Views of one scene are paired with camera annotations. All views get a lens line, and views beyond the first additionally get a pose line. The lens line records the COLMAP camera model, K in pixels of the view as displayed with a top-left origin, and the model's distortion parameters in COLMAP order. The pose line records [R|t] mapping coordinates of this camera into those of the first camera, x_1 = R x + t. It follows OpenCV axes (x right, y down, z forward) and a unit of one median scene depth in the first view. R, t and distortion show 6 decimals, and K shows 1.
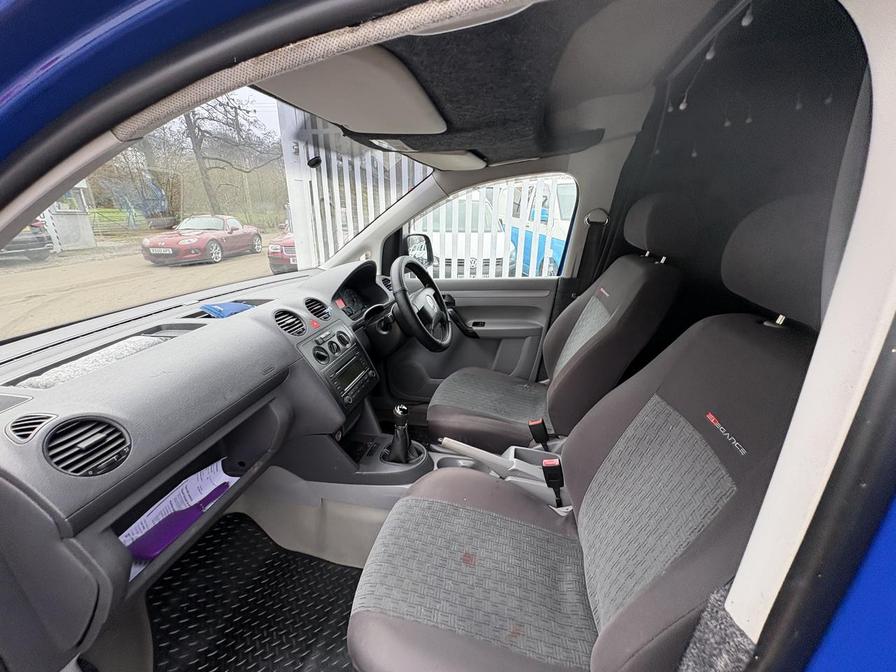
lens RADIAL K [[365.3, 0, 444.4], [0, 365.3, 338.5], [0, 0, 1]] dist [0.002262, -0.000169]
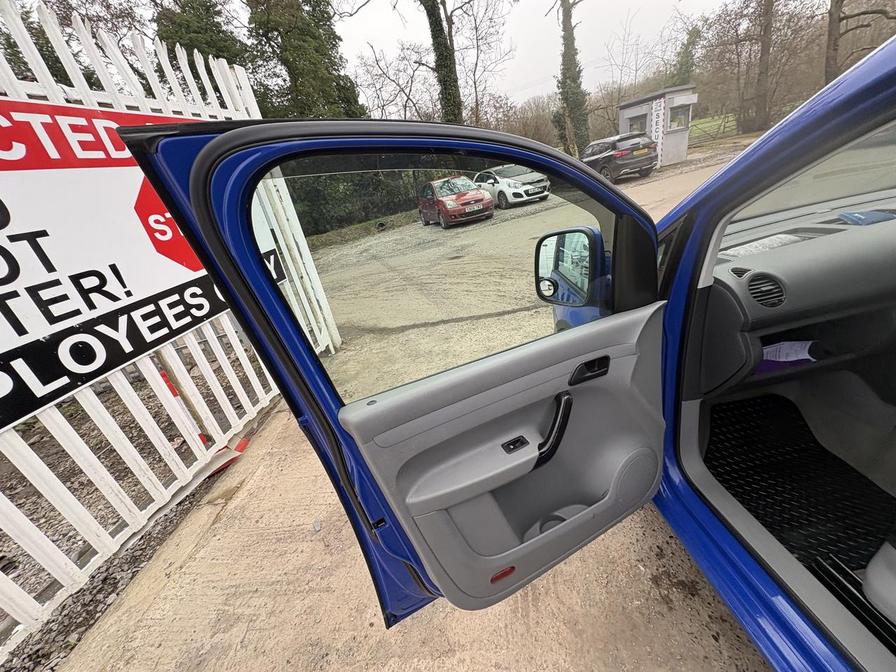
lens RADIAL K [[365.3, 0, 444.4], [0, 365.3, 338.5], [0, 0, 1]] dist [0.002262, -0.000169]
pose [[0.300996, 0.337484, -0.891912, 0.028553], [-0.128438, 0.941110, 0.312755, 0.019991], [0.944937, 0.020417, 0.326616, -0.133964]]
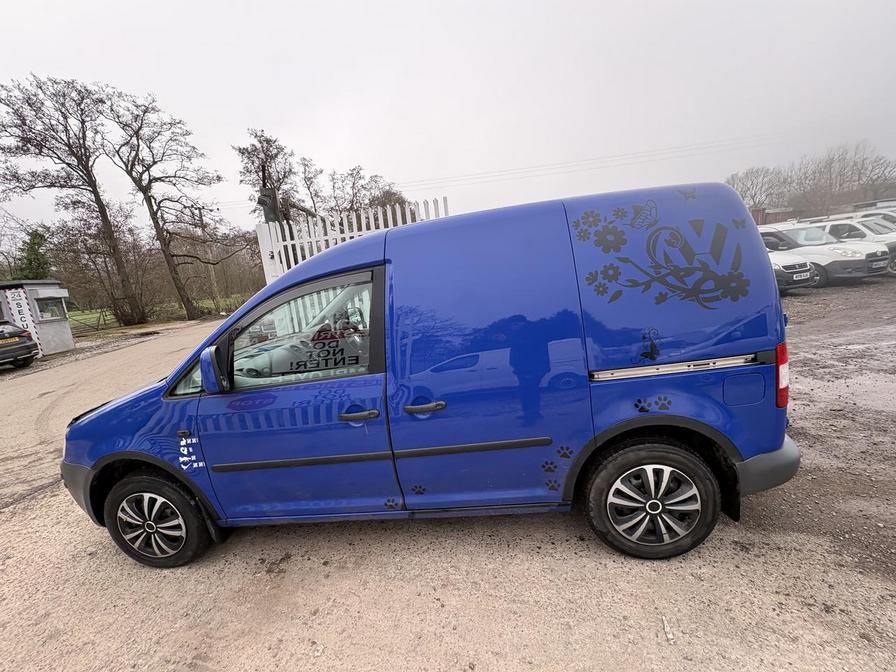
lens RADIAL K [[358.2, 0, 450.9], [0, 358.2, 334.0], [0, 0, 1]] dist [0.000092, -0.000059]
pose [[0.987114, -0.120650, 0.105116, 0.076304], [0.136609, 0.977464, -0.160943, 0.067677], [-0.083329, 0.173228, 0.981350, -0.311426]]
